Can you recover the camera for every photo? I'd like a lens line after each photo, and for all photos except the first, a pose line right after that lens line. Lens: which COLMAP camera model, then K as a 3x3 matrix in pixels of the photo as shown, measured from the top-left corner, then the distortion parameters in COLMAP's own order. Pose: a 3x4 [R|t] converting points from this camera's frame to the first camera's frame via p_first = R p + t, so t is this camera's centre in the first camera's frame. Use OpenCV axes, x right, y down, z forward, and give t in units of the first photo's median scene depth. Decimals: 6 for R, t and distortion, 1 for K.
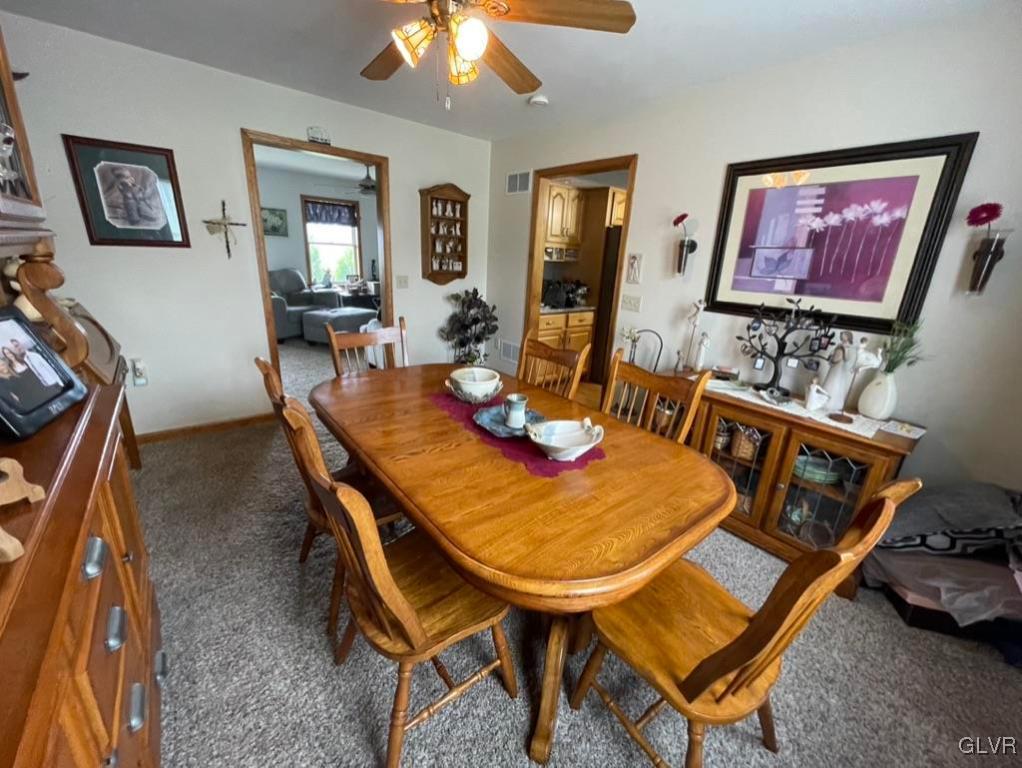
lens RADIAL K [[412.1, 0, 513.6], [0, 412.1, 381.5], [0, 0, 1]] dist [0.001086, -0.001493]
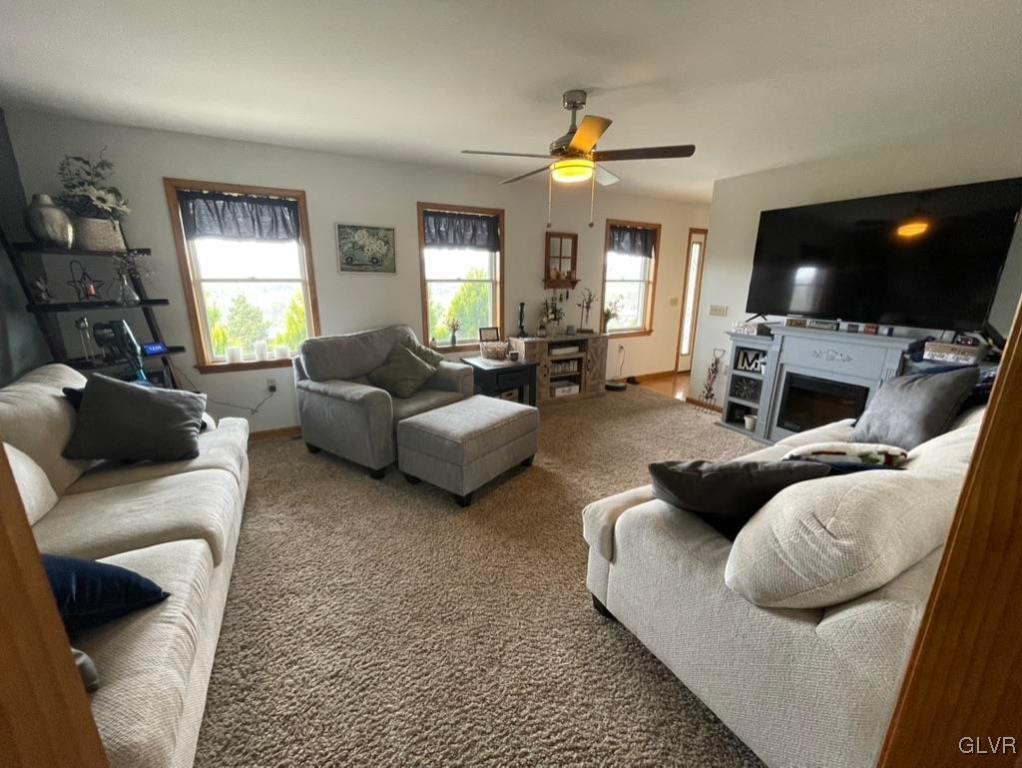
lens RADIAL K [[412.1, 0, 507.7], [0, 412.1, 385.3], [0, 0, 1]] dist [0.001086, -0.001493]
pose [[0.965984, 0.022658, -0.257607, -0.220417], [-0.035188, 0.998406, -0.044134, -0.158910], [0.256196, 0.051698, 0.965241, 0.450904]]
